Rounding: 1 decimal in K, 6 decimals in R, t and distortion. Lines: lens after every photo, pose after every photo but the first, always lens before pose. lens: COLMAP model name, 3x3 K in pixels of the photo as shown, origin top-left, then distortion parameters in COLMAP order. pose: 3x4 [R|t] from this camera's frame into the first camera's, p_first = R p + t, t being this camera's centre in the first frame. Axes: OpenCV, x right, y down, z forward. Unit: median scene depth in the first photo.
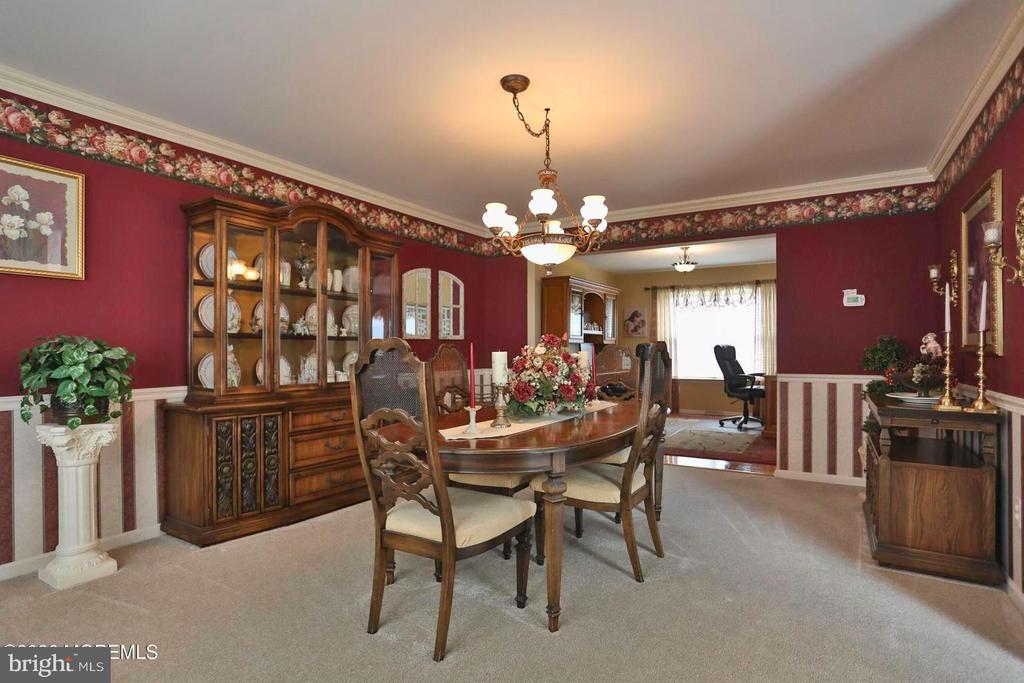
lens RADIAL K [[510.3, 0, 514.1], [0, 510.3, 351.4], [0, 0, 1]] dist [-0.036397, 0.000588]
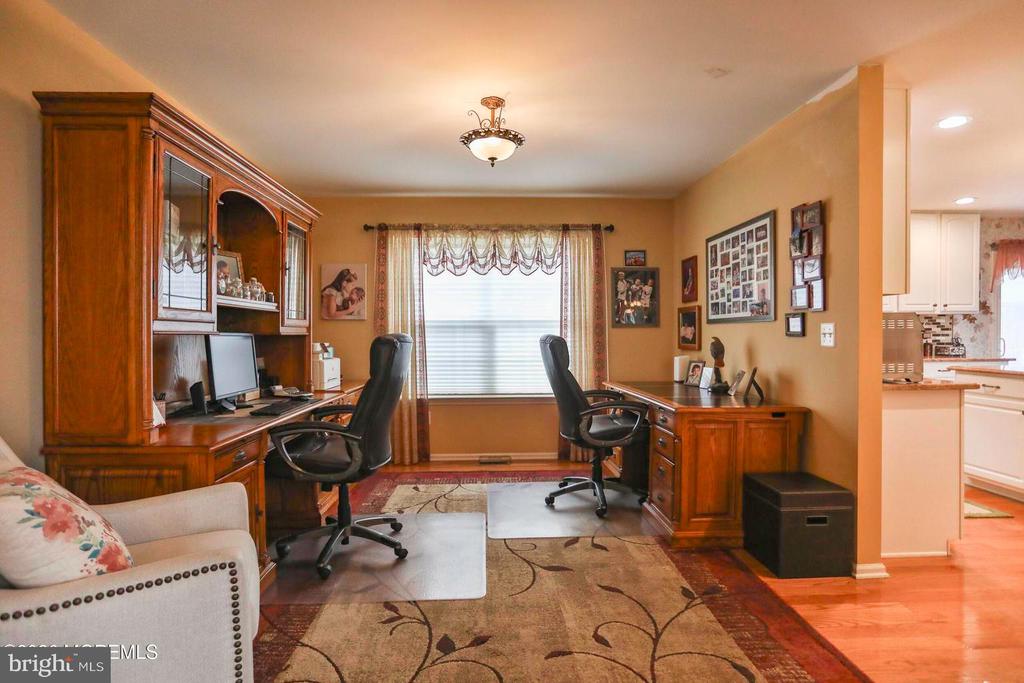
lens RADIAL K [[510.3, 0, 508.2], [0, 510.3, 339.4], [0, 0, 1]] dist [-0.036397, 0.000588]
pose [[0.825719, -0.006629, 0.564043, 0.098368], [0.004885, 0.999977, 0.004602, -0.011622], [-0.564061, -0.001045, 0.825733, 0.562988]]
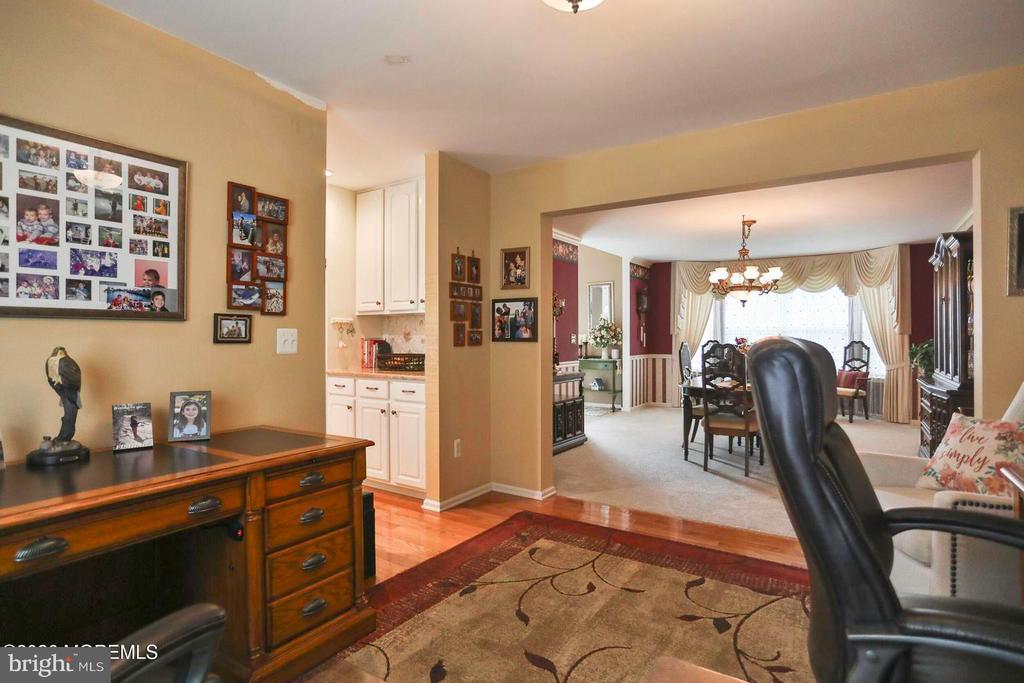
lens RADIAL K [[510.3, 0, 513.7], [0, 510.3, 339.4], [0, 0, 1]] dist [-0.036397, 0.000588]
pose [[-0.999580, 0.000901, 0.028952, 0.313303], [0.000945, 0.999998, 0.001505, -0.013946], [-0.028951, 0.001532, -0.999580, 1.051584]]
